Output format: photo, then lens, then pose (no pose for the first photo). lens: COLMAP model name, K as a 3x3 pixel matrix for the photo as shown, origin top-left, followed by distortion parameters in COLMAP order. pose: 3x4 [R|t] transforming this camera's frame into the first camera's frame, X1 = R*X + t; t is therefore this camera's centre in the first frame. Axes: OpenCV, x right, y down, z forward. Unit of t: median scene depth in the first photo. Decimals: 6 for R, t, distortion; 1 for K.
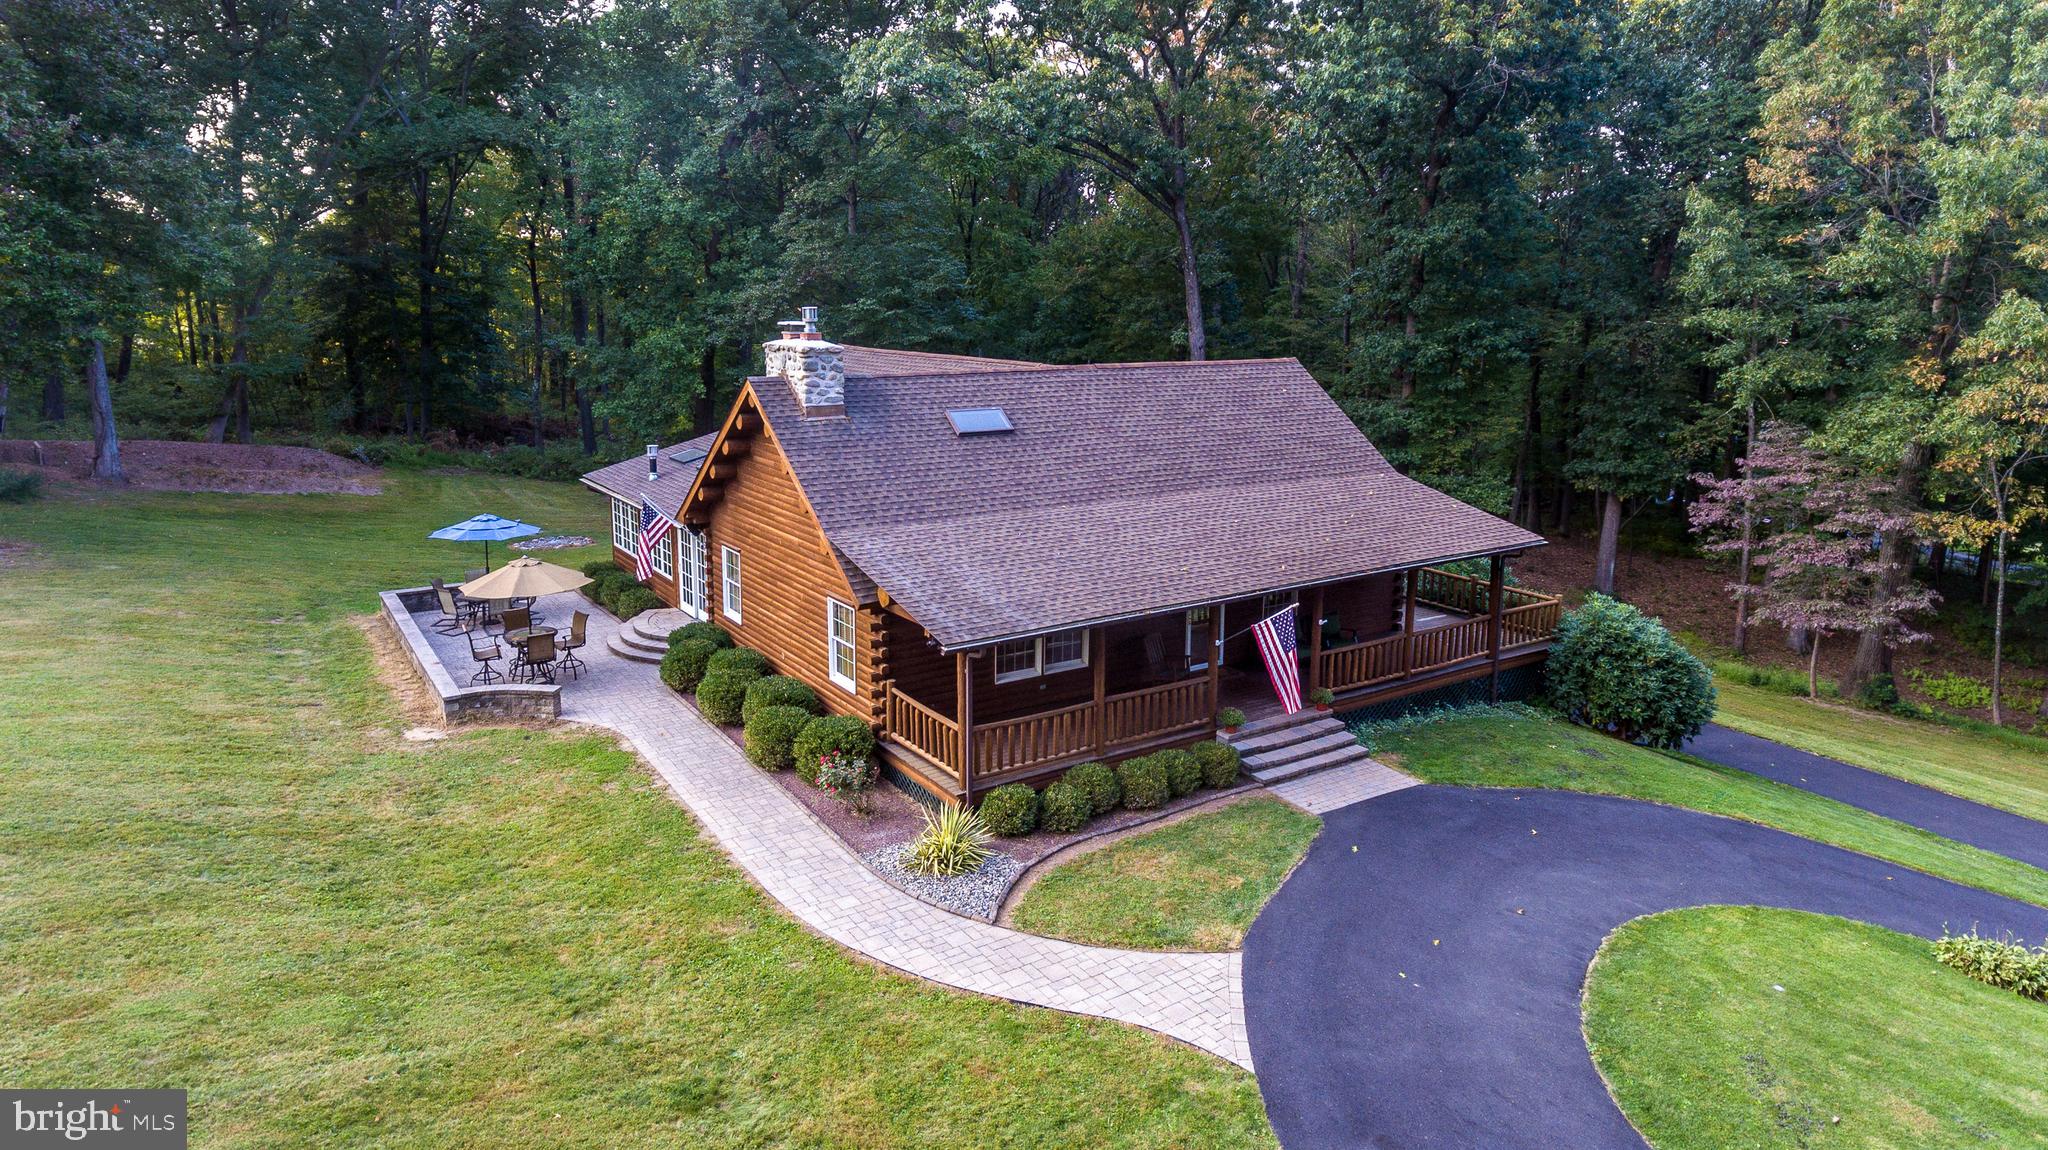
lens RADIAL K [[1262.3, 0, 989.8], [0, 1262.3, 459.1], [0, 0, 1]] dist [0.002475, -0.004357]
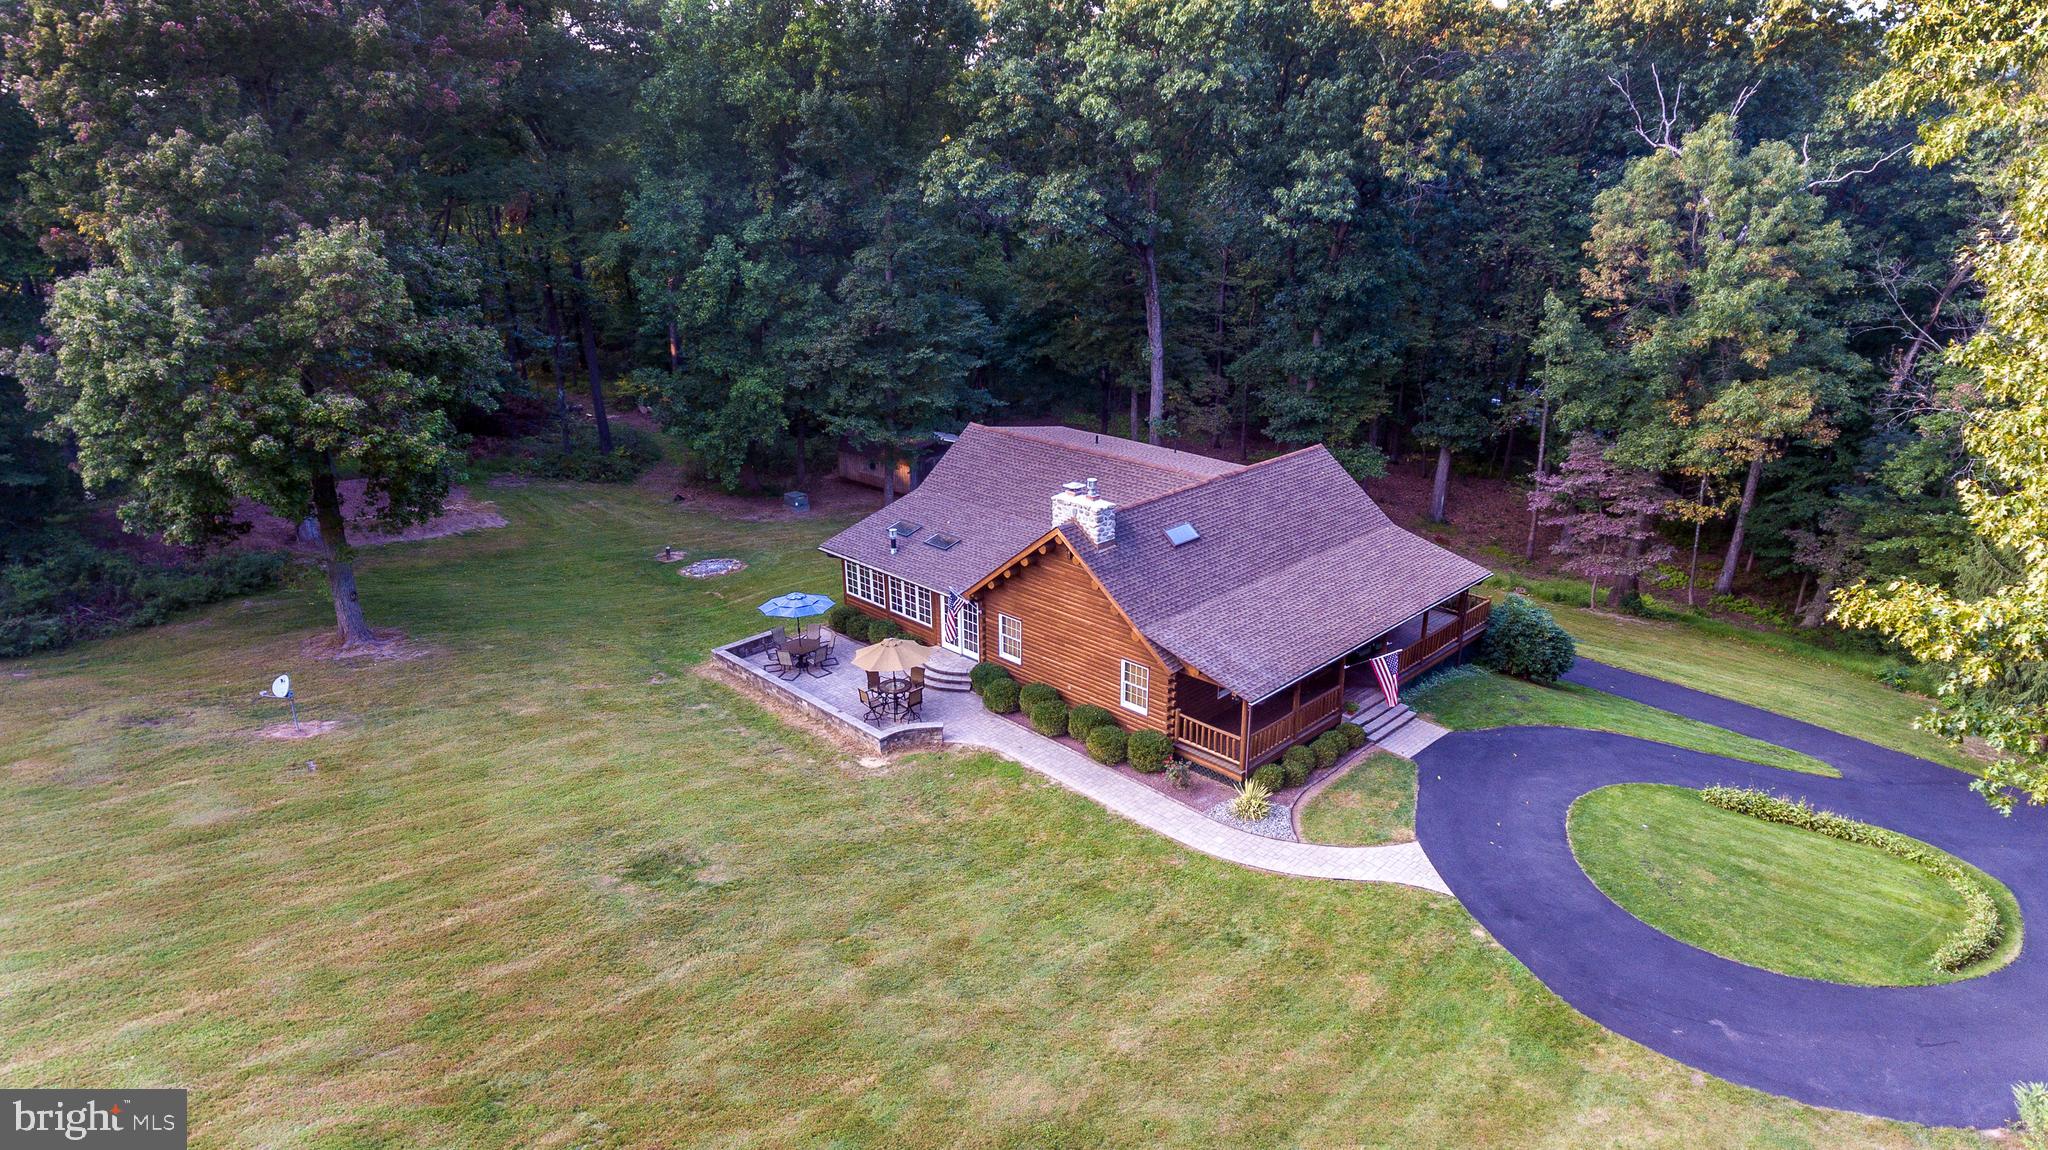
lens RADIAL K [[1262.3, 0, 1010.4], [0, 1262.3, 562.3], [0, 0, 1]] dist [0.002475, -0.004357]
pose [[0.976780, -0.080361, 0.198600, -0.568560], [0.039066, 0.978254, 0.203696, -0.346562], [-0.210651, -0.191208, 0.958679, -0.519686]]
